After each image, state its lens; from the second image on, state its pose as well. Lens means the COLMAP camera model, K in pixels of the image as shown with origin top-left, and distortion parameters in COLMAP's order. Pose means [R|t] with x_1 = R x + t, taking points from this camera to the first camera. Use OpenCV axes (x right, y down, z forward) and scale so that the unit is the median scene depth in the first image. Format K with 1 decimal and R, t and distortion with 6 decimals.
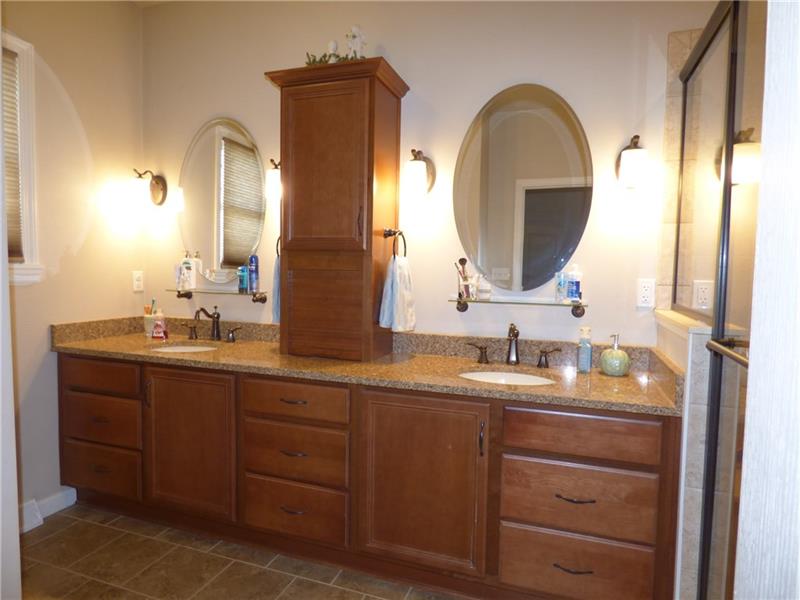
lens RADIAL K [[472.2, 0, 401.9], [0, 472.2, 297.1], [0, 0, 1]] dist [0.033144, -0.085933]
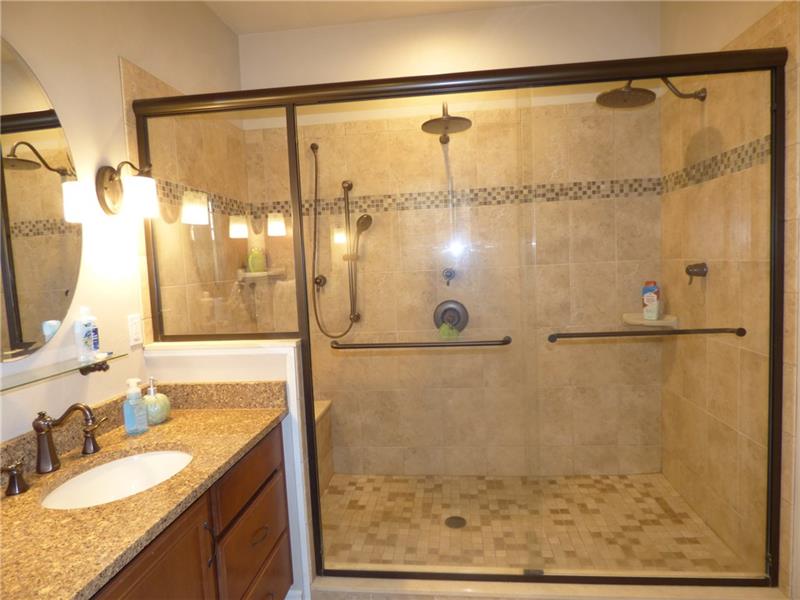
lens RADIAL K [[472.2, 0, 401.9], [0, 472.2, 297.1], [0, 0, 1]] dist [0.033144, -0.085933]
pose [[-0.226875, -0.073641, 0.971136, -0.517209], [0.106856, 0.989235, 0.099977, -0.112108], [-0.968044, 0.126454, -0.216563, 0.707999]]
